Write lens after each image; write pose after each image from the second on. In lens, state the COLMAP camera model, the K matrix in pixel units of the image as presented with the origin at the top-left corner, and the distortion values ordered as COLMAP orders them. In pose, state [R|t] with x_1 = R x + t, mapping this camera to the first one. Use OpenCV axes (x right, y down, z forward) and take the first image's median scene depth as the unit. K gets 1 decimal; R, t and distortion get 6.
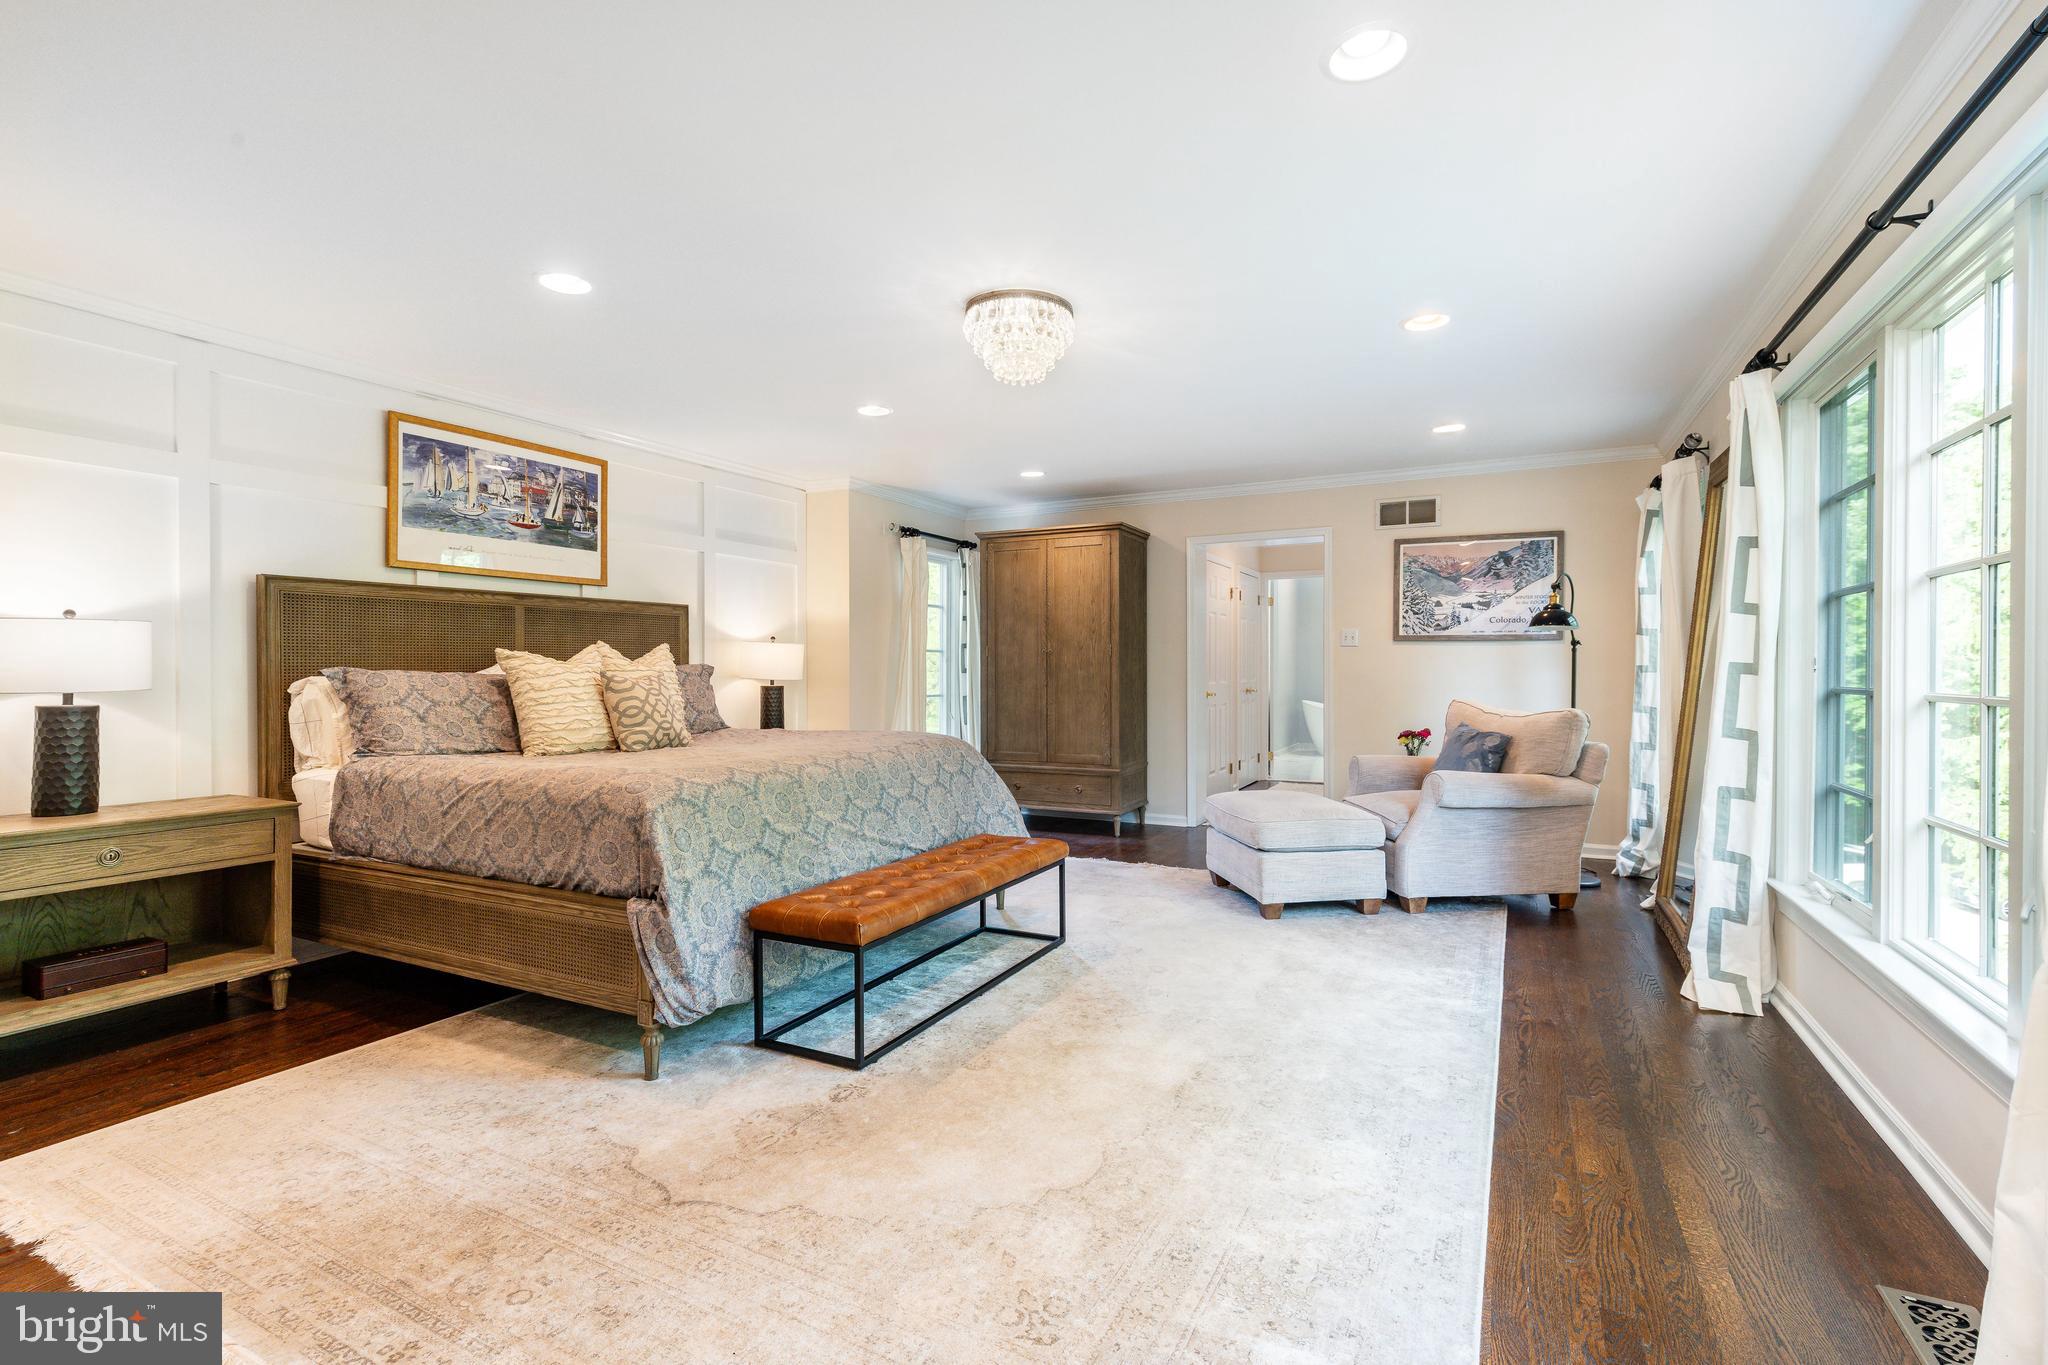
lens RADIAL K [[923.3, 0, 1024.0], [0, 923.3, 682.5], [0, 0, 1]] dist [0.007038, -0.000777]
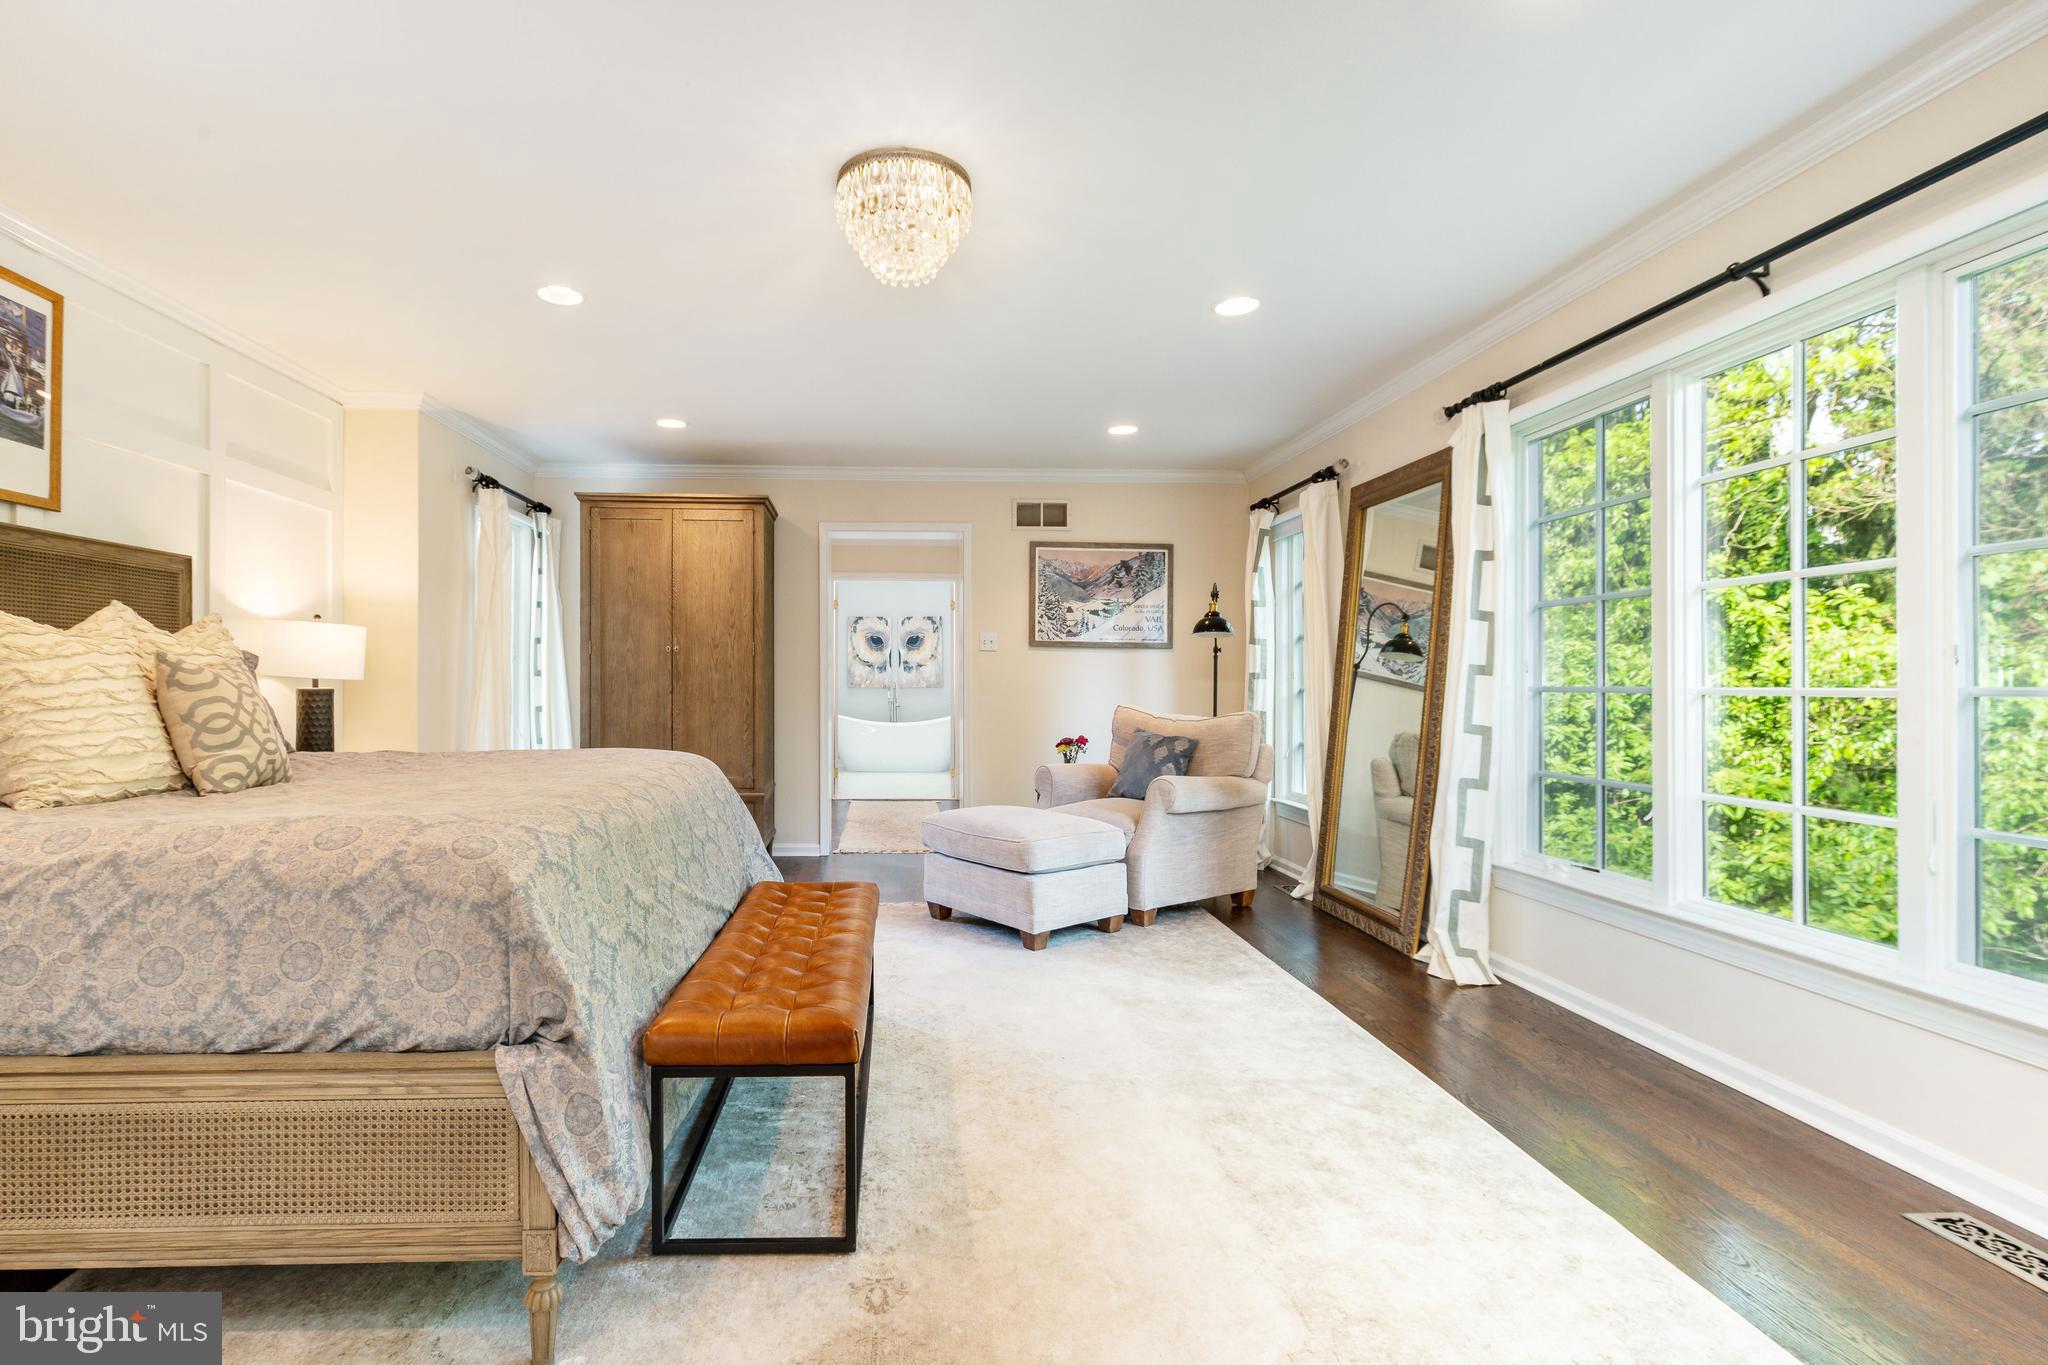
lens RADIAL K [[1010.7, 0, 1024.0], [0, 1010.7, 682.5], [0, 0, 1]] dist [0.006966, -0.001440]
pose [[0.882882, 0.004153, 0.469576, -0.217862], [0.001591, 0.999929, -0.011834, 0.011269], [-0.469592, 0.011195, 0.882813, 0.158382]]
